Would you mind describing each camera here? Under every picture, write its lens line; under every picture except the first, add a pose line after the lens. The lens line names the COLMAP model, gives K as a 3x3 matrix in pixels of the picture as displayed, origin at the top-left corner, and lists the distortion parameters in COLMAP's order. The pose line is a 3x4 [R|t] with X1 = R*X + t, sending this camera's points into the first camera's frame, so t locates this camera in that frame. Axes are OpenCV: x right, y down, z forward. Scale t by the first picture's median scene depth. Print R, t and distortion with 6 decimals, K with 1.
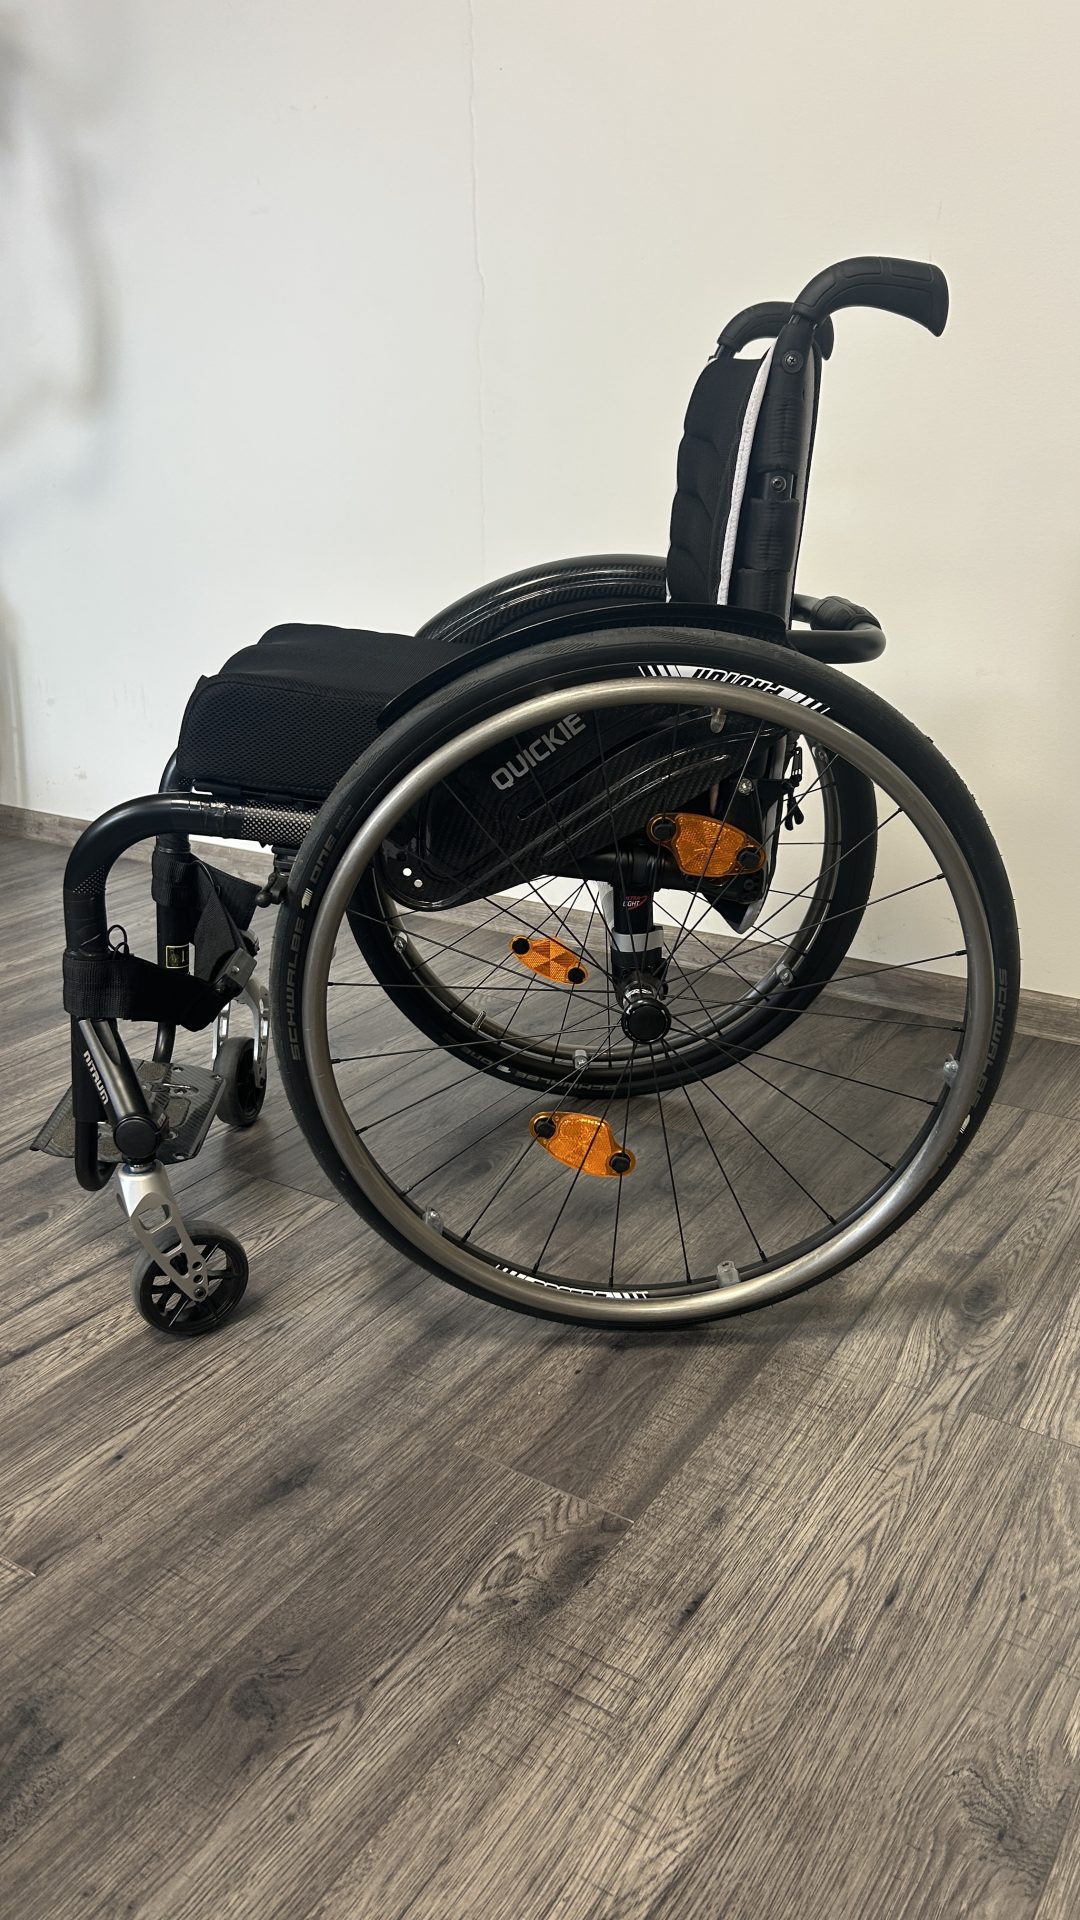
lens RADIAL K [[1465.4, 0, 536.6], [0, 1465.4, 959.0], [0, 0, 1]] dist [0.027928, -0.027286]
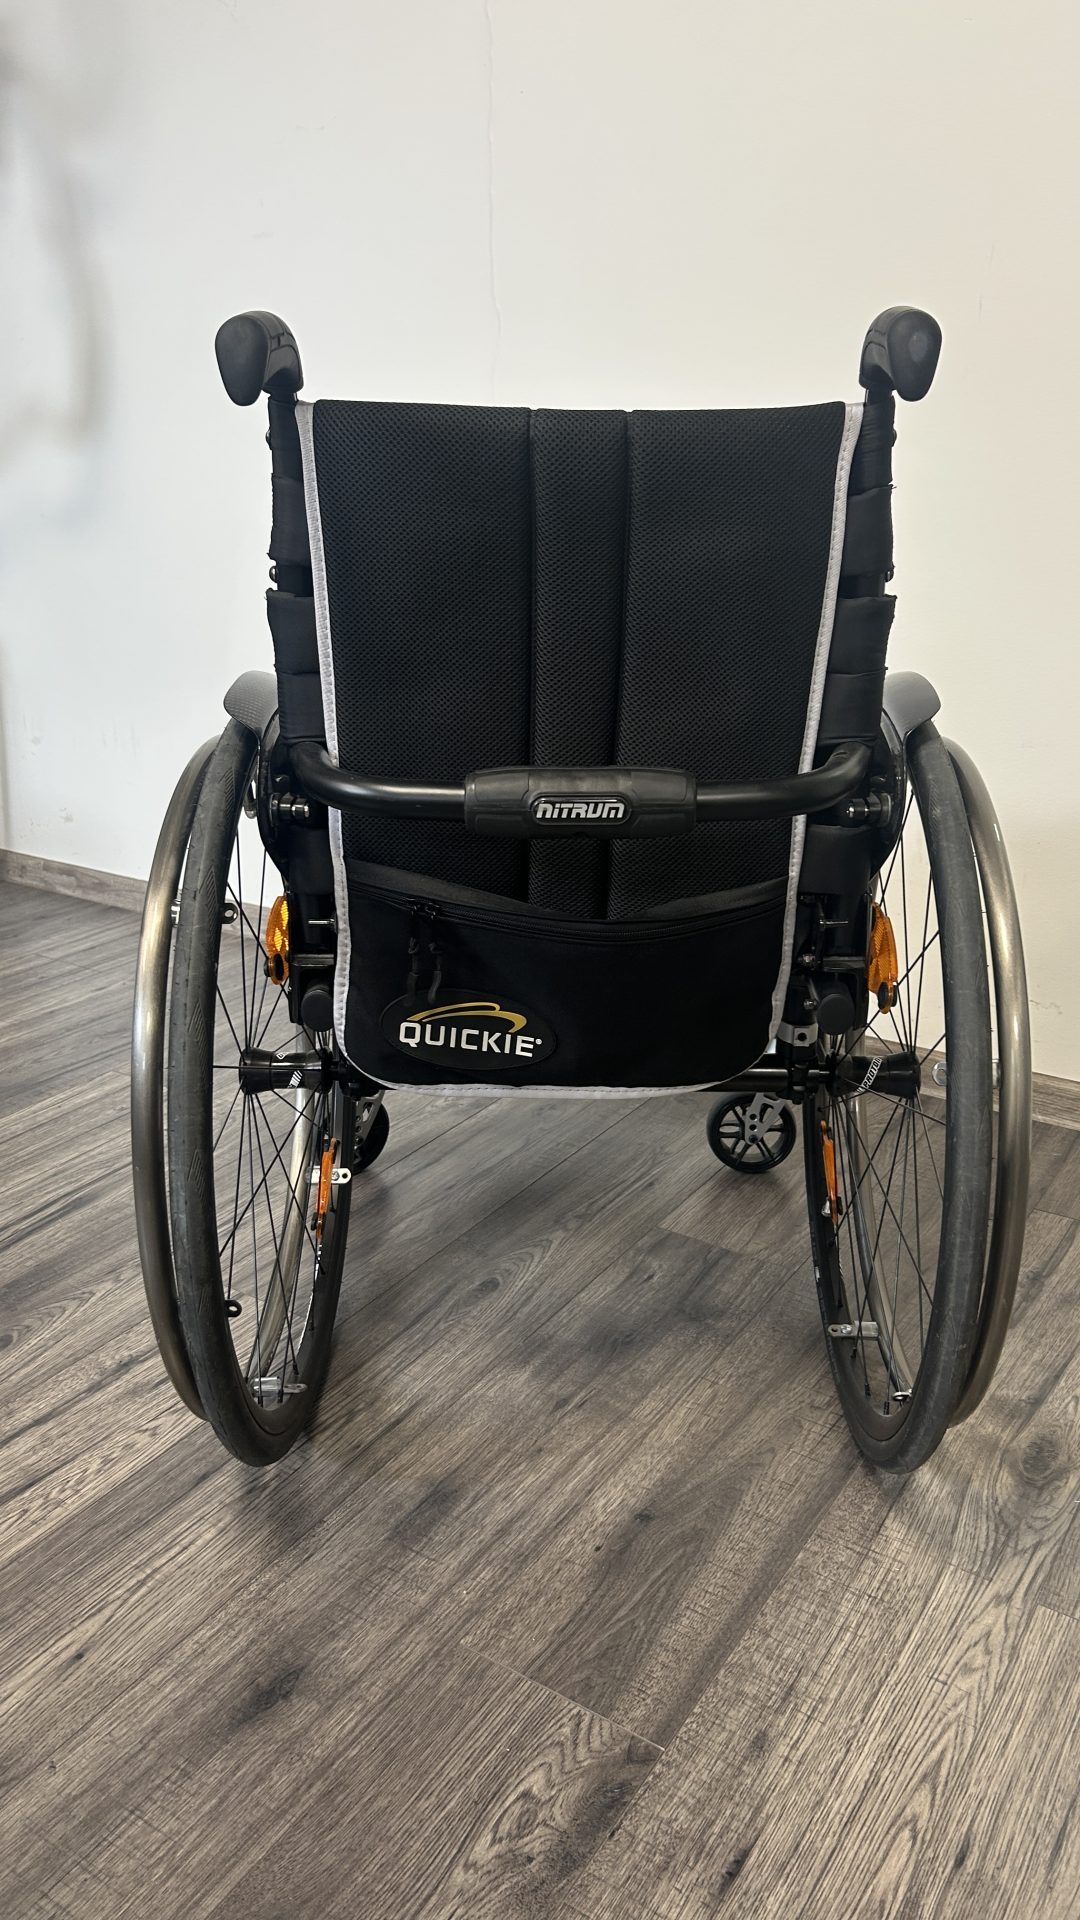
lens RADIAL K [[1465.4, 0, 553.6], [0, 1465.4, 962.2], [0, 0, 1]] dist [0.027928, -0.027286]
pose [[0.999827, 0.012755, 0.013551, -0.018592], [-0.012690, 0.999908, -0.004873, -0.084855], [-0.013612, 0.004700, 0.999896, 0.122061]]
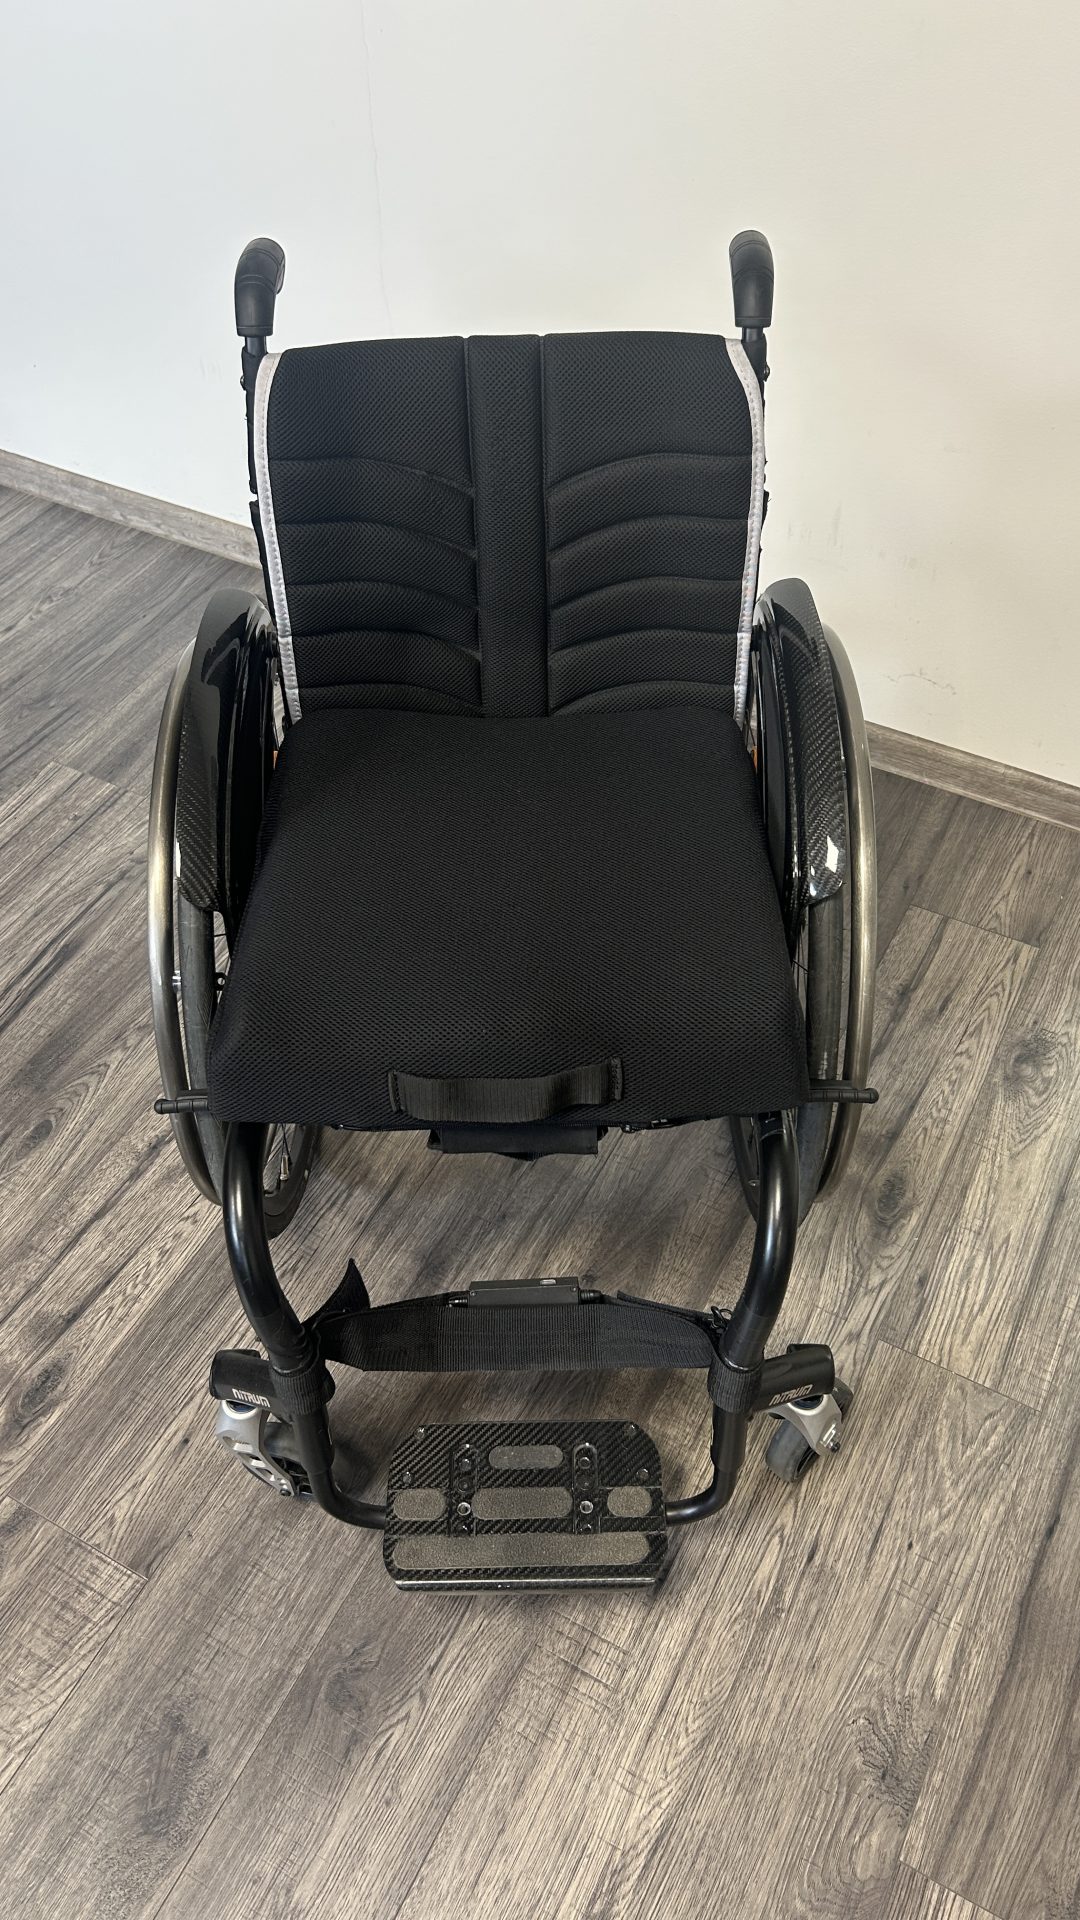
lens RADIAL K [[1465.4, 0, 538.5], [0, 1465.4, 966.5], [0, 0, 1]] dist [0.027928, -0.027286]
pose [[0.996213, -0.061249, 0.061711, -0.050364], [0.023537, 0.873235, 0.486730, -0.646246], [-0.083700, -0.483434, 0.871370, 0.120864]]
